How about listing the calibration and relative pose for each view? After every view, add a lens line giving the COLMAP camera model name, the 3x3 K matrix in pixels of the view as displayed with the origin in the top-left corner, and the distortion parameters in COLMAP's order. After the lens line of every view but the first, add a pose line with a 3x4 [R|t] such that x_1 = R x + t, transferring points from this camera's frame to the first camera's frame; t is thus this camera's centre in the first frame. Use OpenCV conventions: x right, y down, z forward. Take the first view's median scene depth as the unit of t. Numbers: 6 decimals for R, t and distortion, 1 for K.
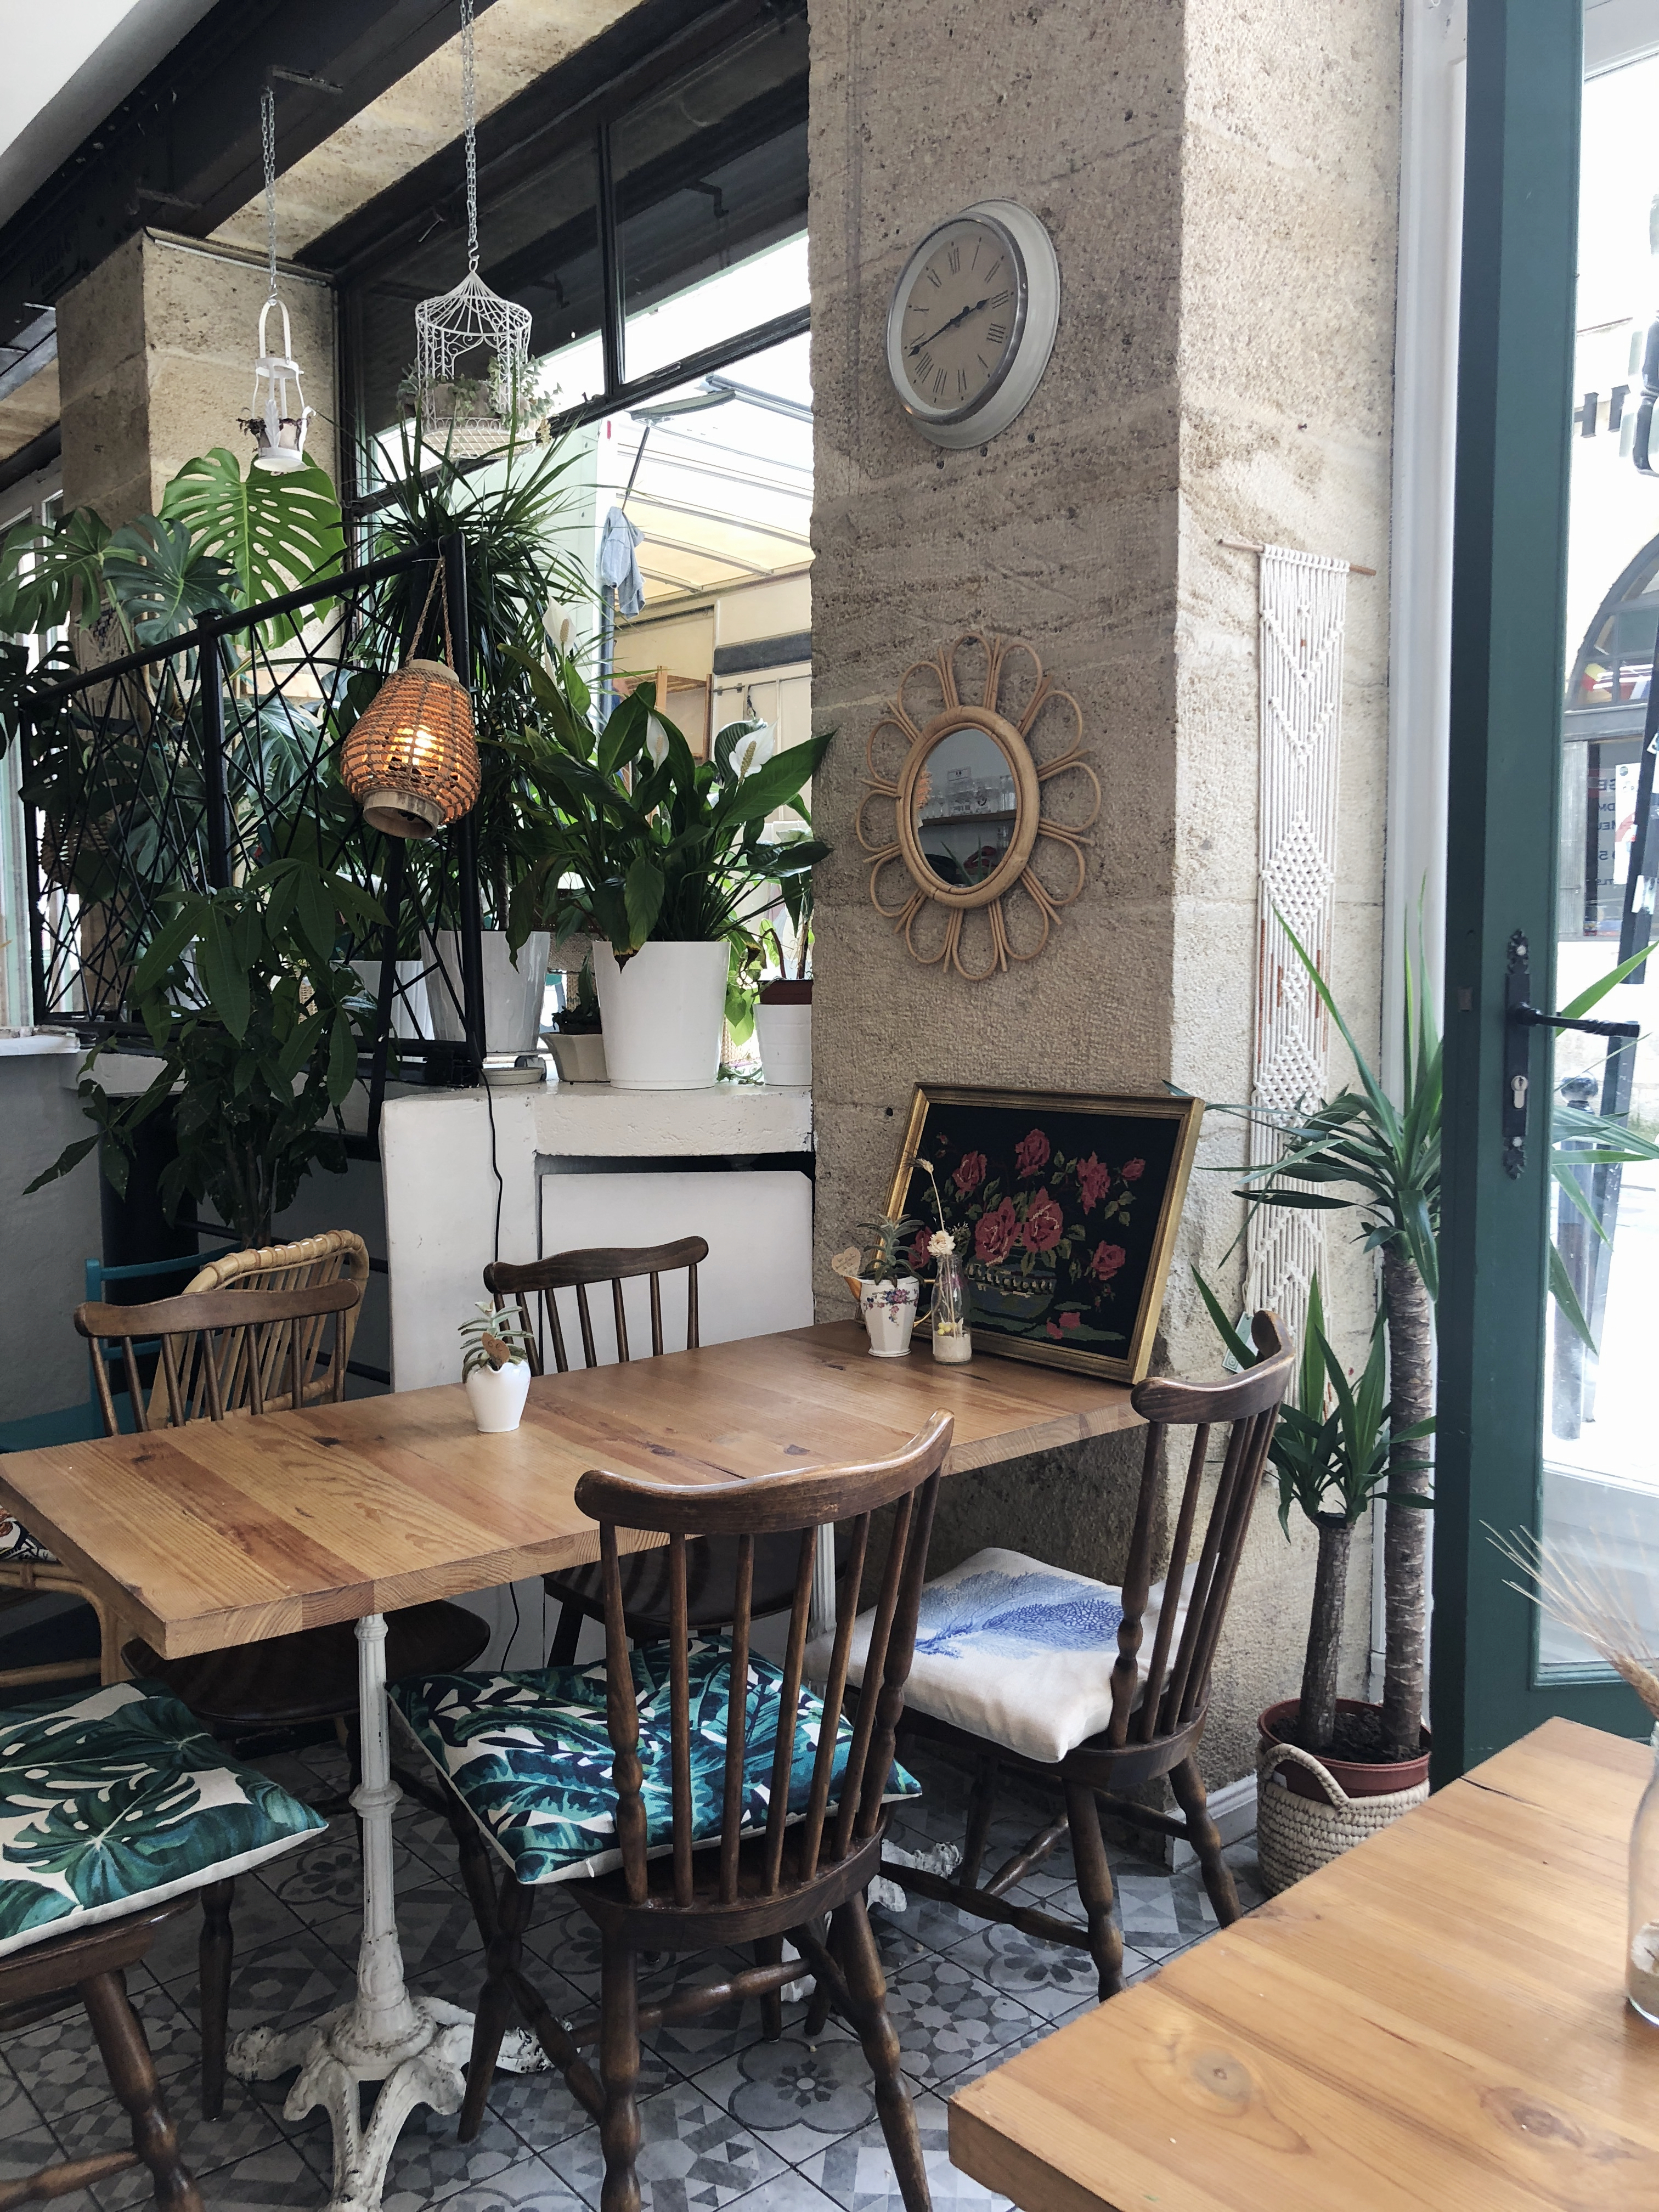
lens RADIAL K [[1839.6, 0, 814.9], [0, 1839.6, 1122.0], [0, 0, 1]] dist [-0.017942, -0.005922]
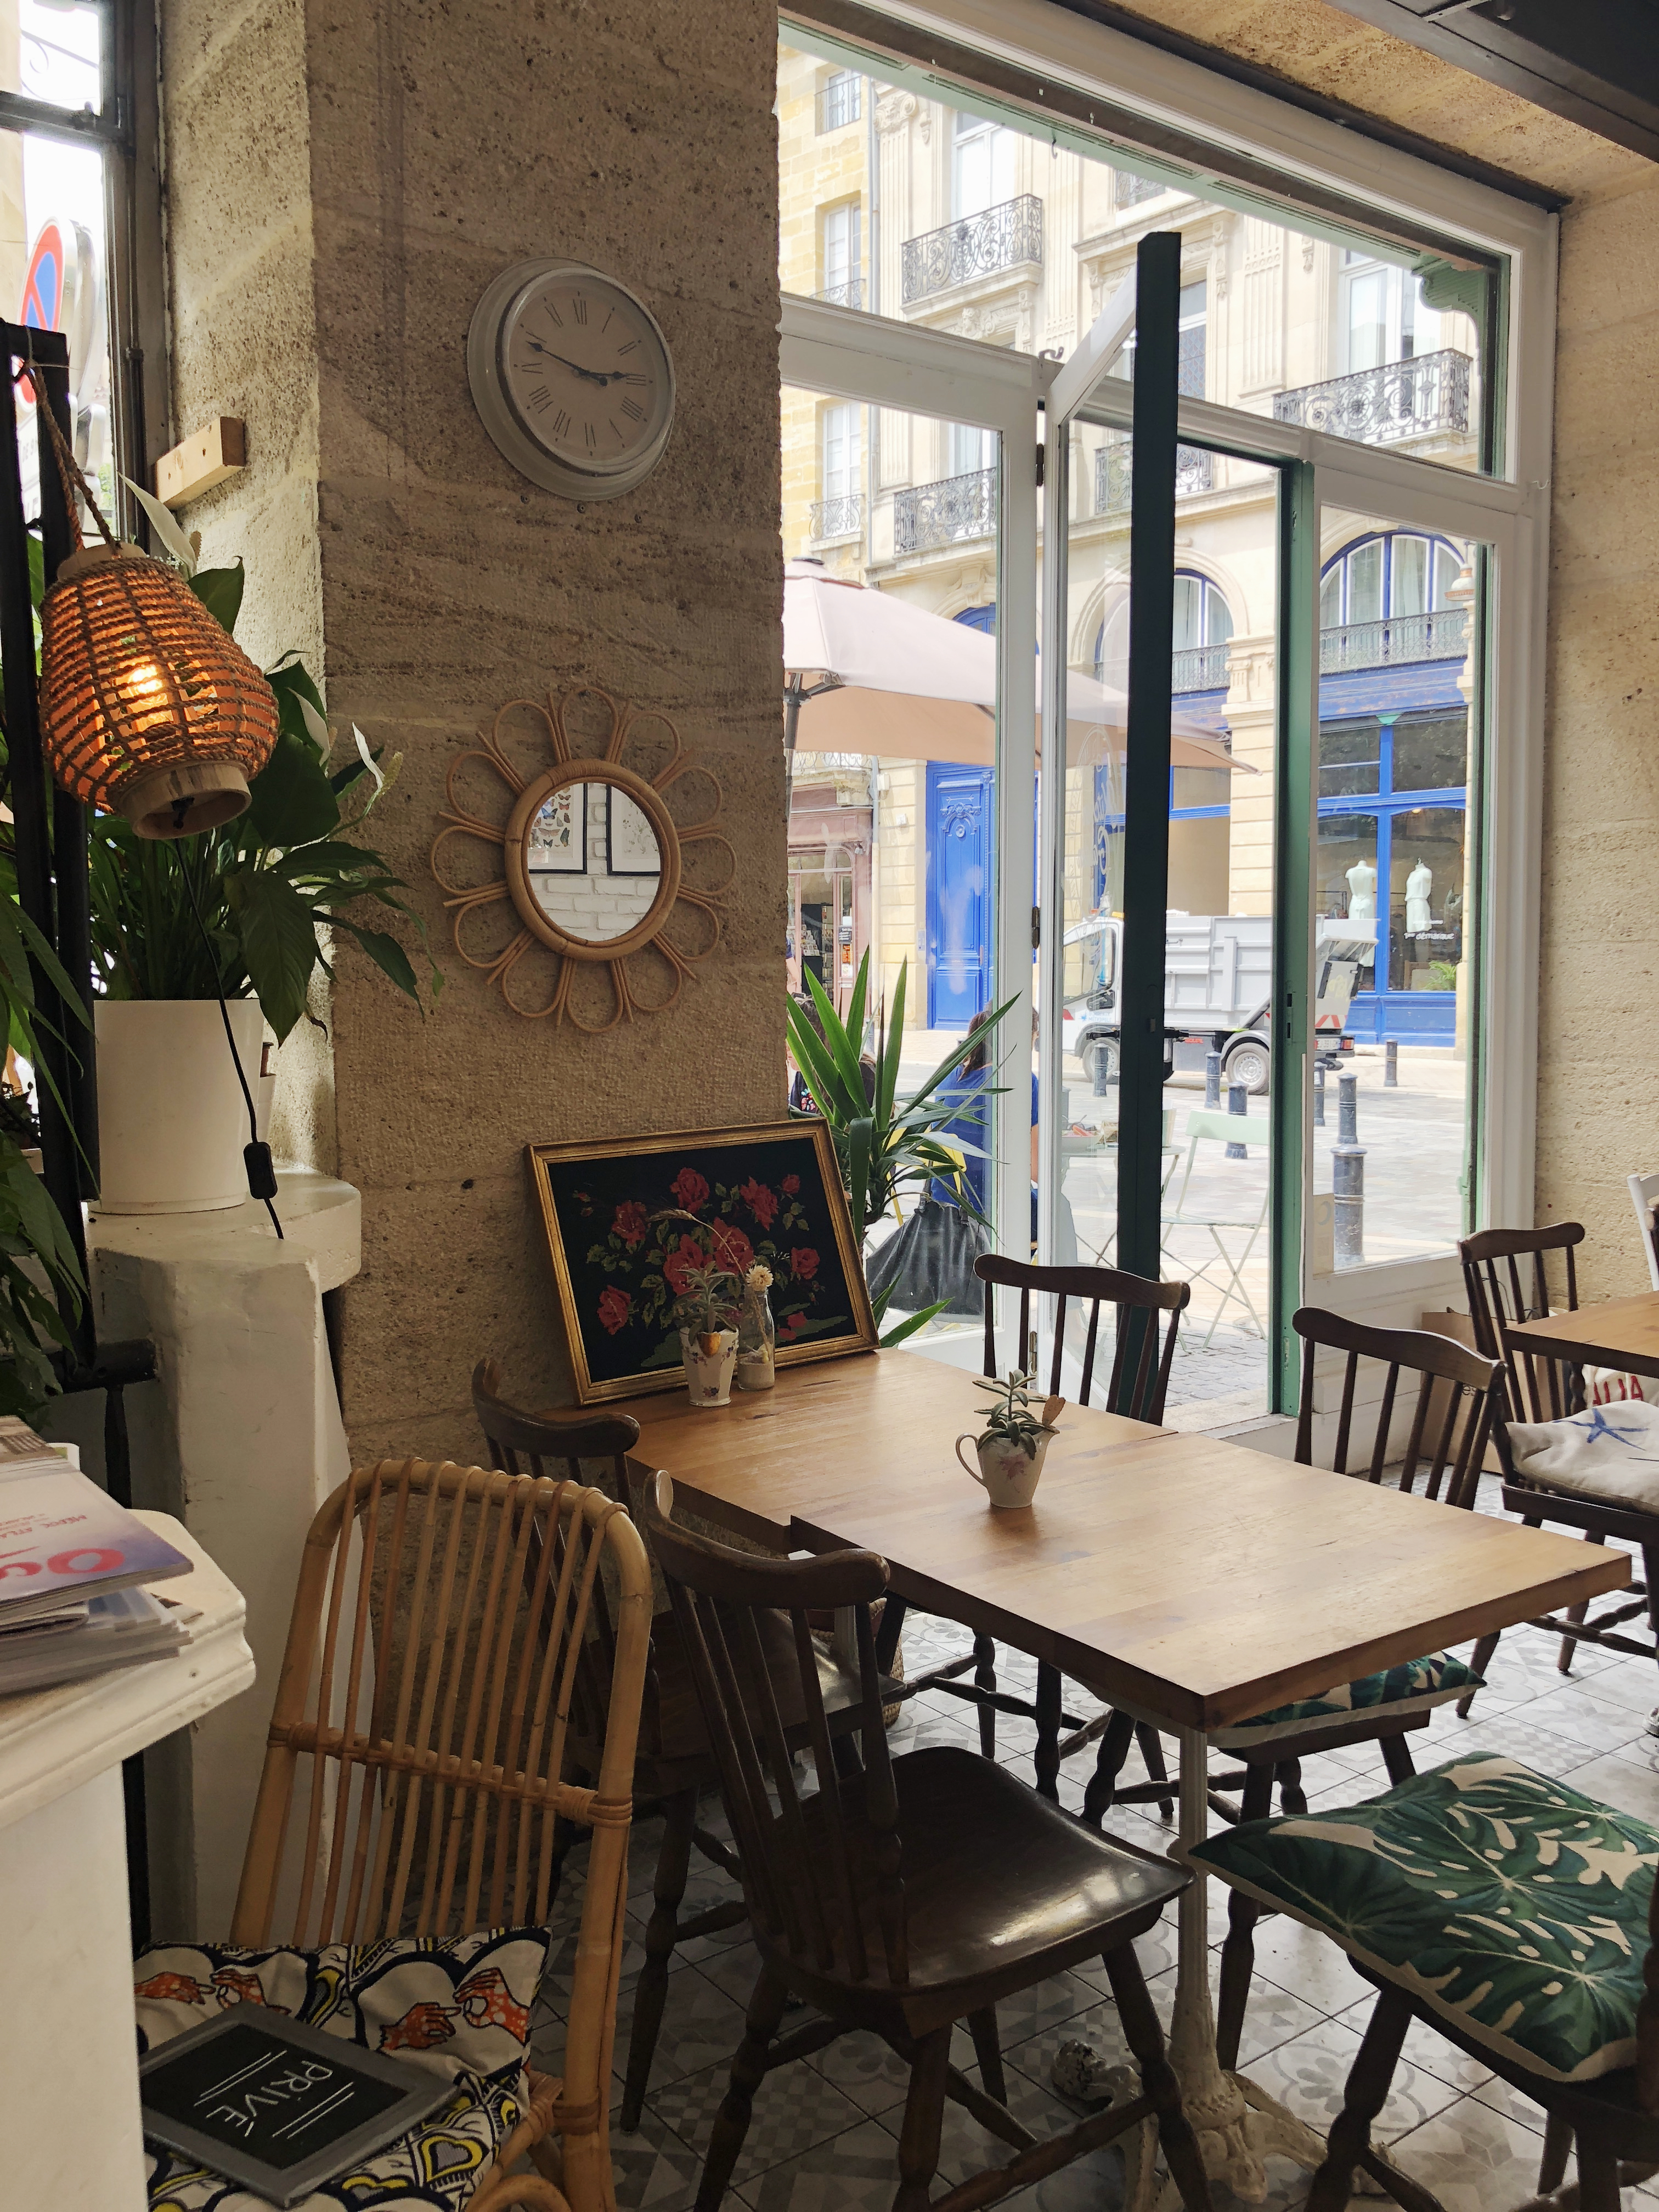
lens RADIAL K [[1839.6, 0, 814.5], [0, 1839.6, 1091.6], [0, 0, 1]] dist [-0.017942, -0.005922]
pose [[0.015592, -0.068059, 0.997559, -0.966365], [0.094610, 0.993305, 0.066290, -0.106873], [-0.995392, 0.093346, 0.021926, 0.914632]]
